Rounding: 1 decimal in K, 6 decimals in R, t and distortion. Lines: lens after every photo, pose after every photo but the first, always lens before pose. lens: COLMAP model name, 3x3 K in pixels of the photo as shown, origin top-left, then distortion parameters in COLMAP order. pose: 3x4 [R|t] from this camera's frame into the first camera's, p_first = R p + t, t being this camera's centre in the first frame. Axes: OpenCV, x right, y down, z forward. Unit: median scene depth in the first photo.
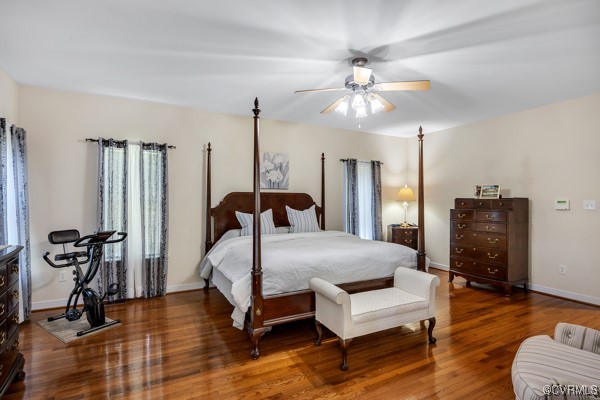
lens RADIAL K [[299.3, 0, 299.0], [0, 299.3, 200.1], [0, 0, 1]] dist [0.000275, 0.000170]
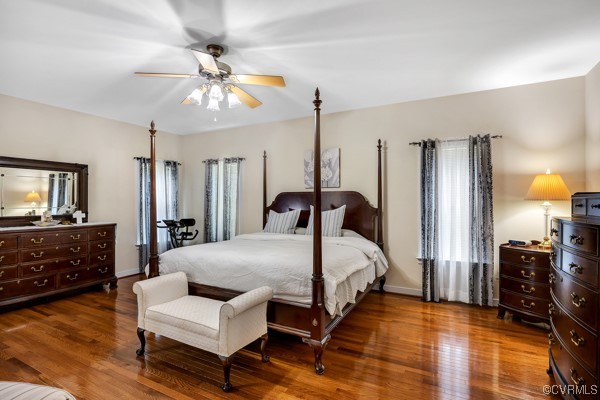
lens RADIAL K [[299.3, 0, 298.9], [0, 299.3, 201.5], [0, 0, 1]] dist [0.000275, 0.000170]
pose [[0.565380, 0.000119, -0.824830, 0.774428], [0.008513, 0.999946, 0.005980, -0.000159], [0.824786, -0.010402, 0.565349, 0.480323]]
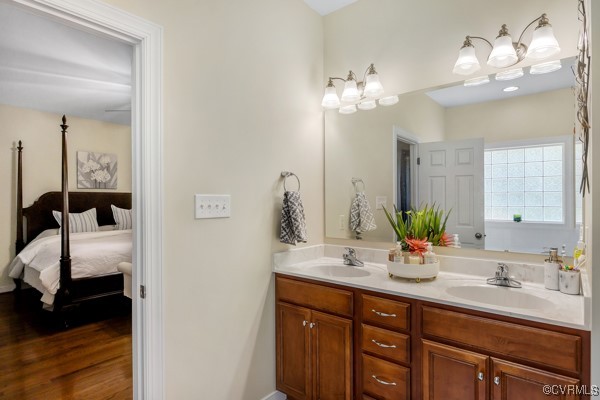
lens RADIAL K [[334.2, 0, 303.3], [0, 334.2, 200.8], [0, 0, 1]] dist [-0.001570, -0.001968]
pose [[0.923036, -0.003626, 0.384697, 0.140093], [0.001081, 0.999976, 0.006830, -0.003482], [-0.384712, -0.005888, 0.923018, -0.376179]]
